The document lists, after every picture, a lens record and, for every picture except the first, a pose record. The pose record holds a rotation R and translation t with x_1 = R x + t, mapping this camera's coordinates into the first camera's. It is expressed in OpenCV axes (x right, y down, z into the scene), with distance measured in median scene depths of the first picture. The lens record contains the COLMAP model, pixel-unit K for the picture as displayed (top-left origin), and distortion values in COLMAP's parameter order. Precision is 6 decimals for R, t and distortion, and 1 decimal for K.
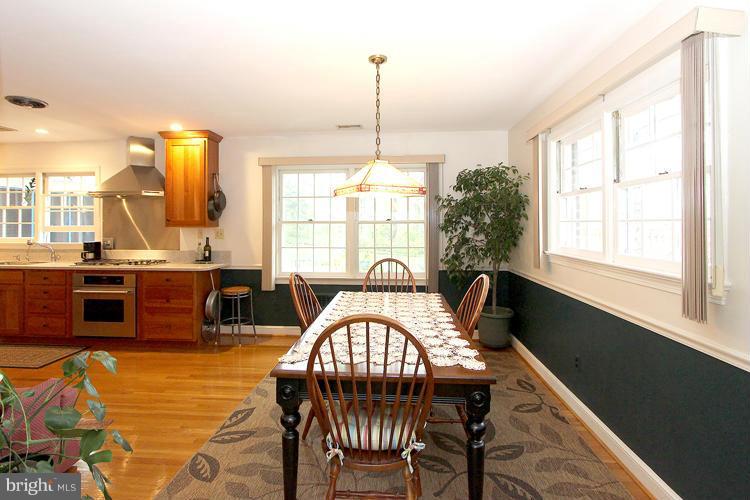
lens RADIAL K [[406.8, 0, 360.4], [0, 406.8, 233.6], [0, 0, 1]] dist [-0.007010, -0.001231]
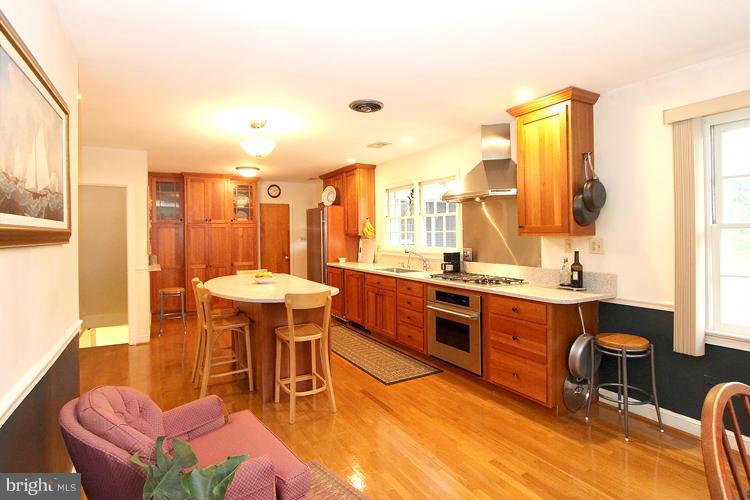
lens RADIAL K [[406.8, 0, 360.4], [0, 406.8, 233.6], [0, 0, 1]] dist [-0.007010, -0.001231]
pose [[0.568408, -0.008303, -0.822705, -0.031662], [0.001283, 0.999957, -0.009205, -0.014092], [0.822746, 0.004177, 0.568394, 0.336976]]
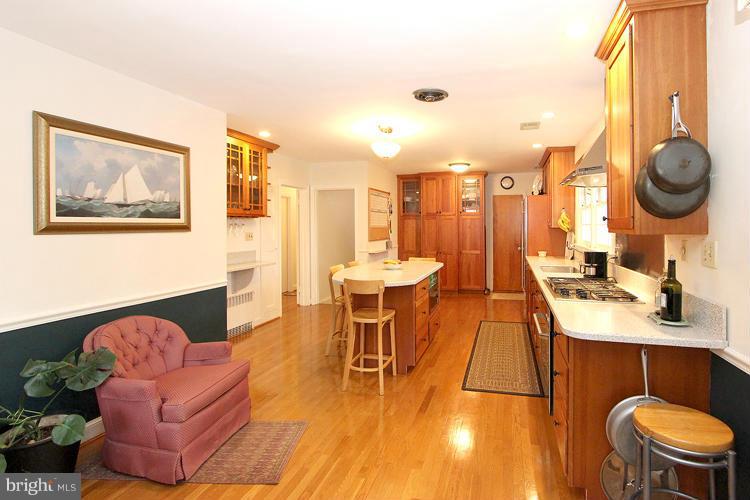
lens RADIAL K [[374.9, 0, 374.3], [0, 374.9, 230.1], [0, 0, 1]] dist [-0.003631, -0.000332]
pose [[-0.169186, 0.011343, -0.985519, 0.038298], [-0.009520, 0.999868, 0.013143, -0.023177], [0.985538, 0.011605, -0.169056, 0.783269]]
